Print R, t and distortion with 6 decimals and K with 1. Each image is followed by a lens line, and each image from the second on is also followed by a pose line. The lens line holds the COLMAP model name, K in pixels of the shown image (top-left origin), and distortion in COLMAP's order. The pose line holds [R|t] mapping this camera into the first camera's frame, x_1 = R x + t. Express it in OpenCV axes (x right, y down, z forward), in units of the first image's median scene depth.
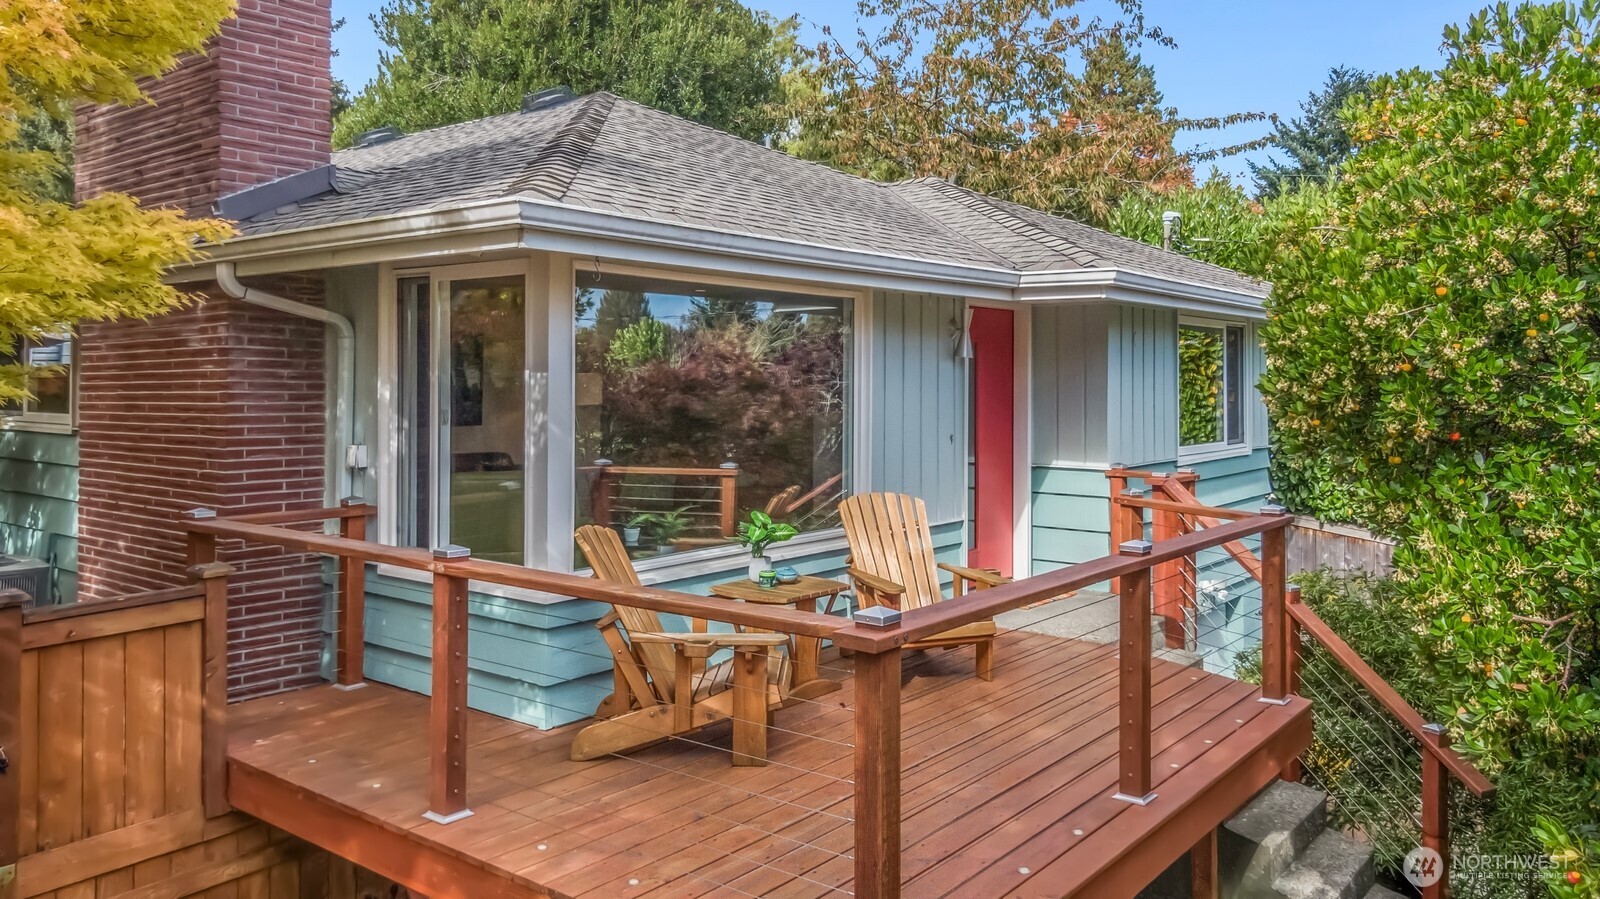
lens RADIAL K [[1168.4, 0, 798.1], [0, 1168.4, 373.0], [0, 0, 1]] dist [0.006114, -0.001053]
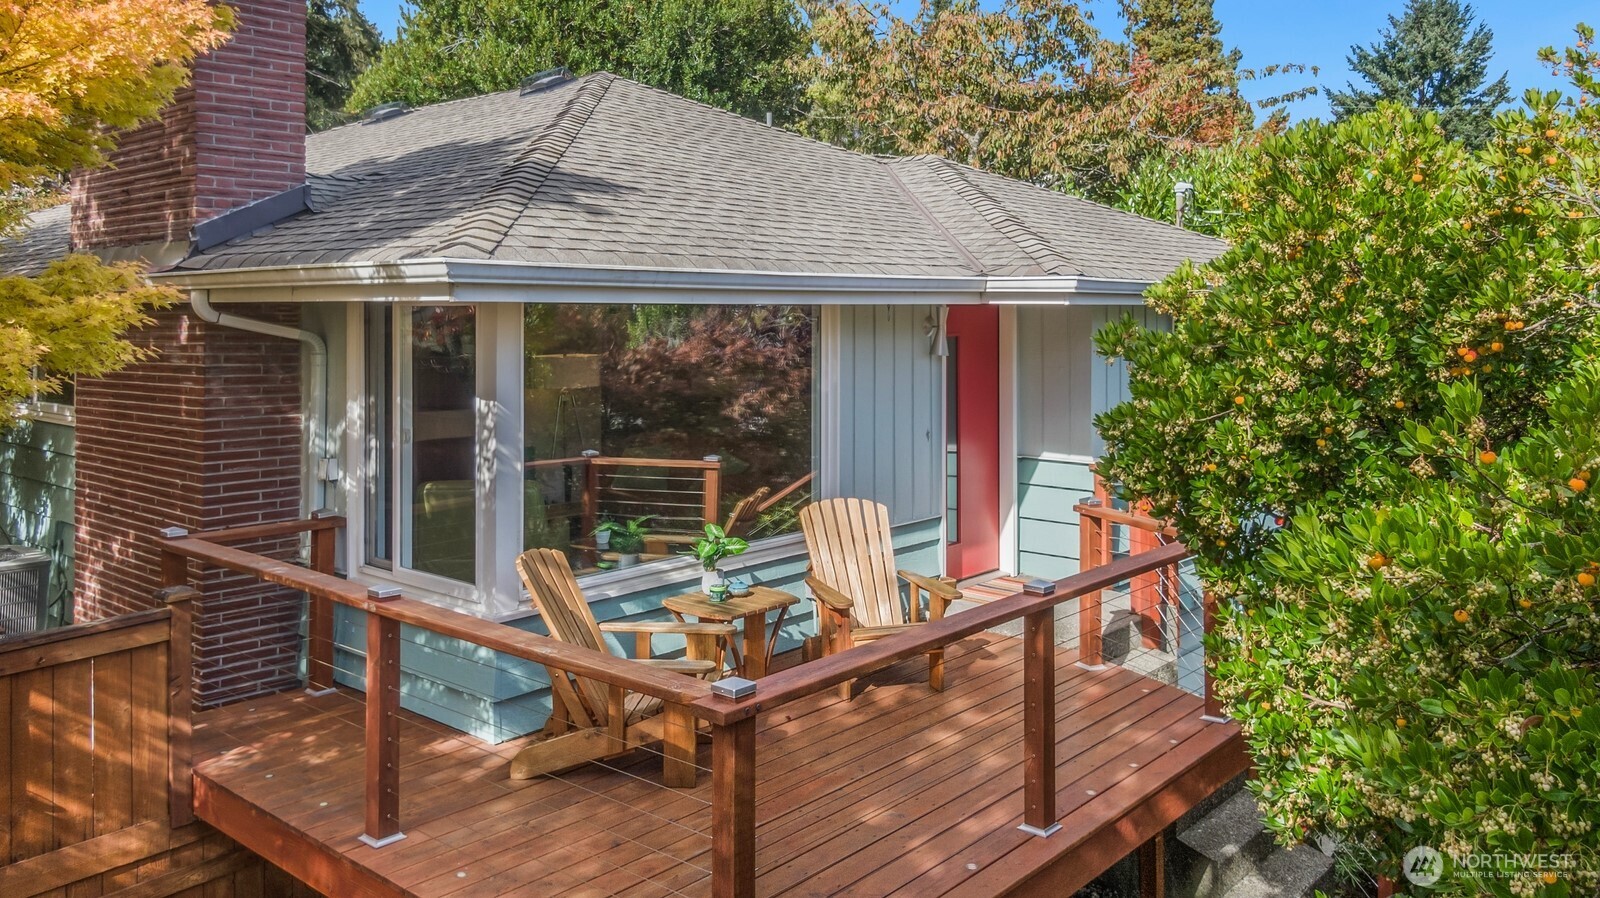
lens RADIAL K [[1216.8, 0, 800.7], [0, 1216.8, 308.8], [0, 0, 1]] dist [0.008080, -0.001476]
pose [[0.999039, -0.001789, -0.043788, 0.090290], [0.001864, 0.999997, 0.001655, -0.072553], [0.043785, -0.001735, 0.999039, -0.063612]]
